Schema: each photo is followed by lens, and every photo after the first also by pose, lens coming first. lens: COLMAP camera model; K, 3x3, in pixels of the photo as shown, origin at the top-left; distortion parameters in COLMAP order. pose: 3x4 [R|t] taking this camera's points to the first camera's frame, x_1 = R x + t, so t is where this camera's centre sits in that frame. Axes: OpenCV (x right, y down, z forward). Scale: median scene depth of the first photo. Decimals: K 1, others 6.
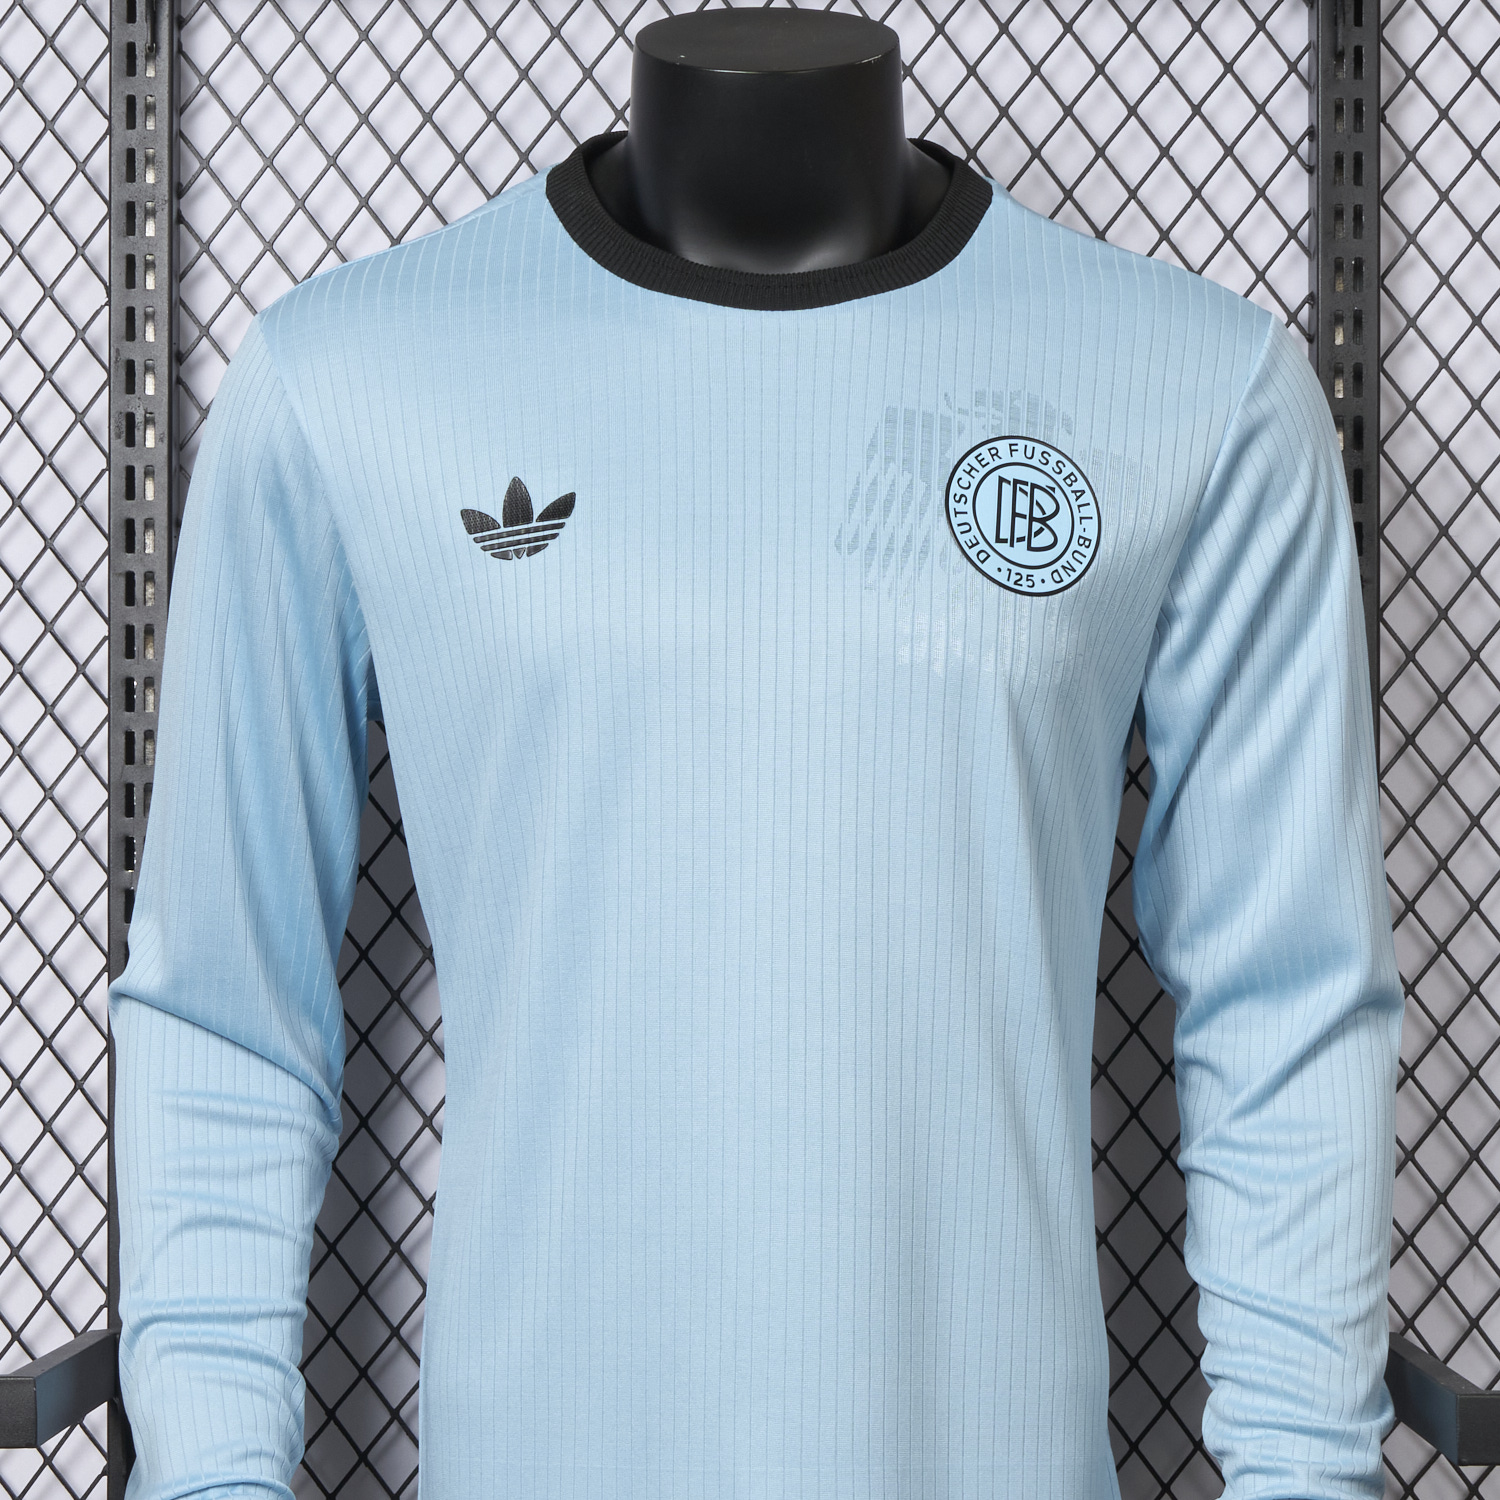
lens RADIAL K [[2767.1, 0, 746.6], [0, 2767.1, 751.3], [0, 0, 1]] dist [0.070210, 0.000000]
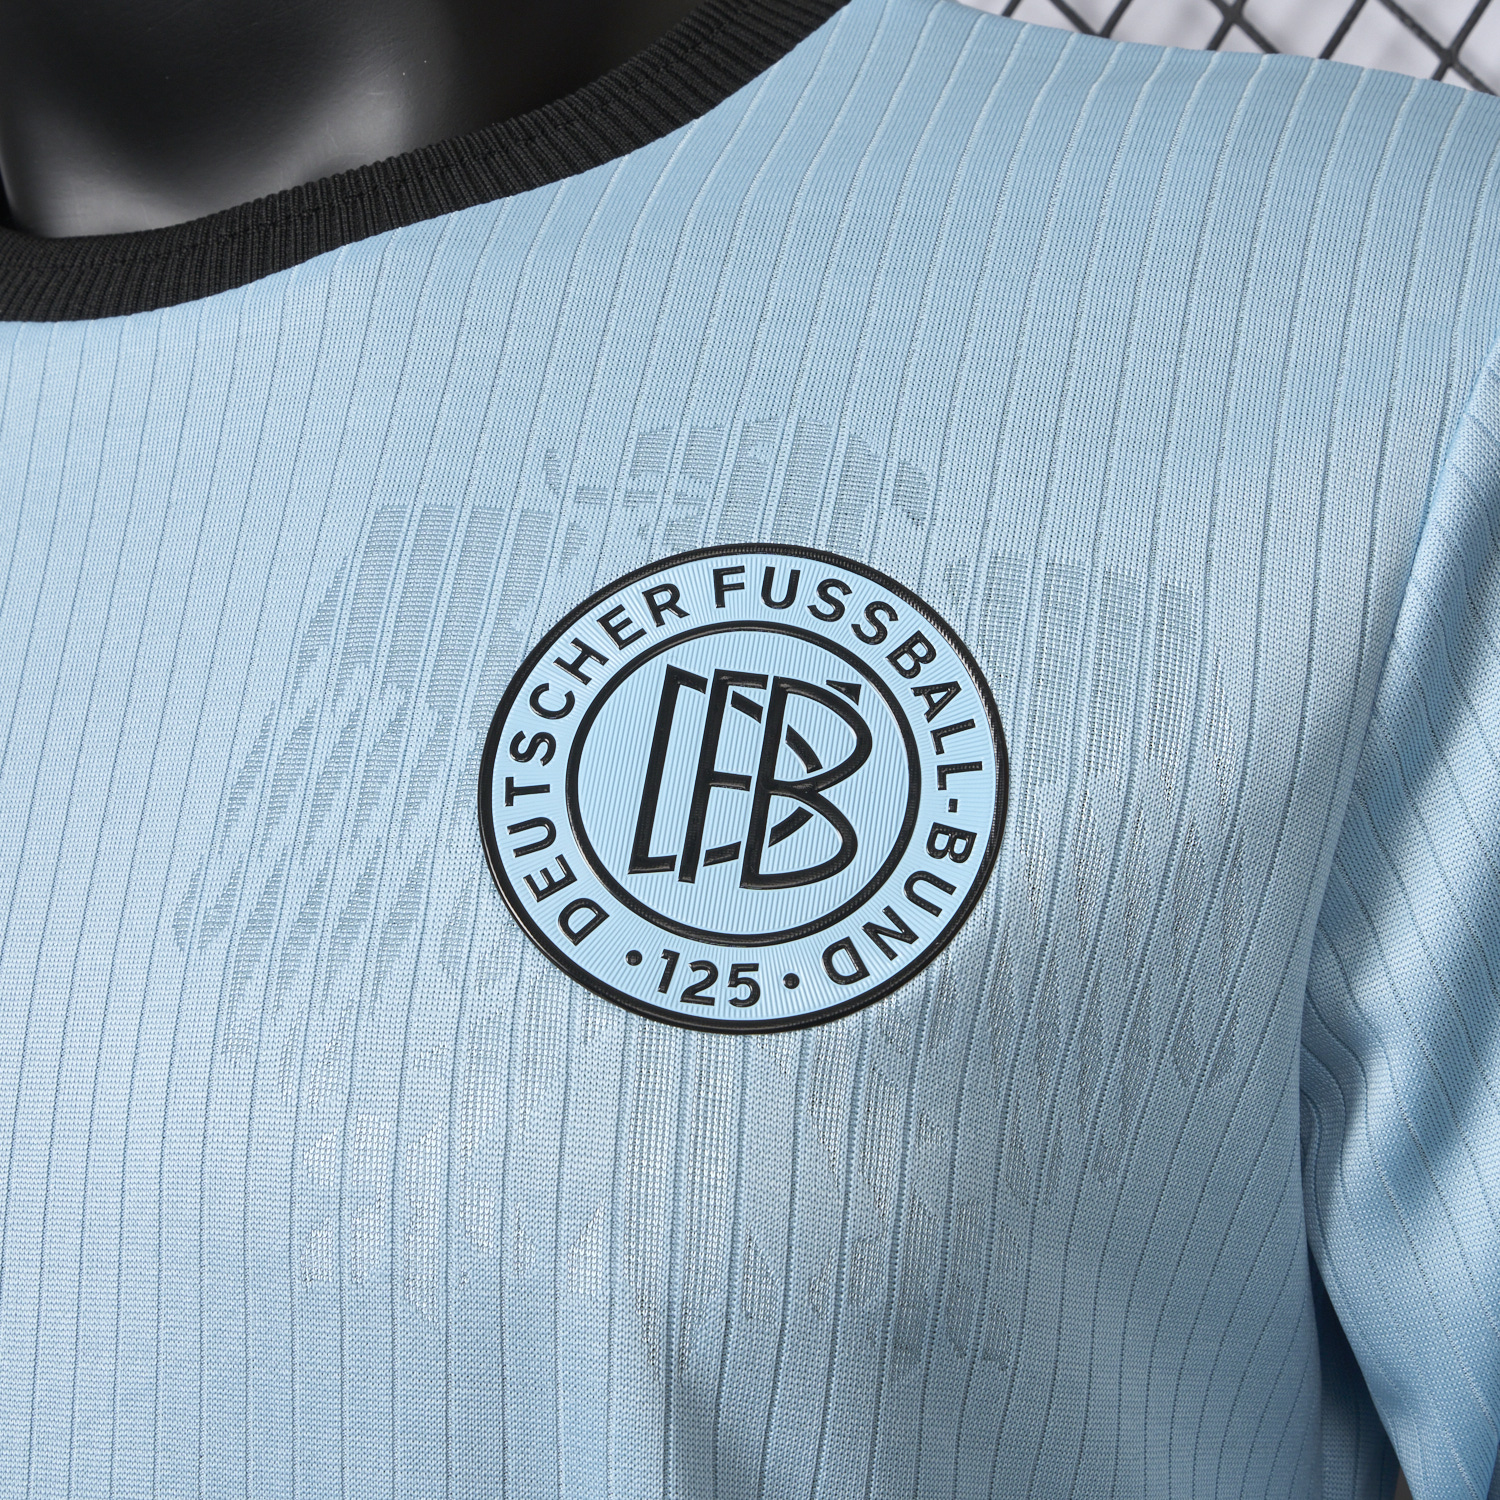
lens RADIAL K [[2767.1, 0, 749.0], [0, 2767.1, 749.8], [0, 0, 1]] dist [0.070210, 0.000000]
pose [[0.940642, -0.104294, -0.322979, 0.195831], [0.062492, 0.988567, -0.137219, -0.042455], [0.333598, 0.108891, 0.936405, 0.668777]]
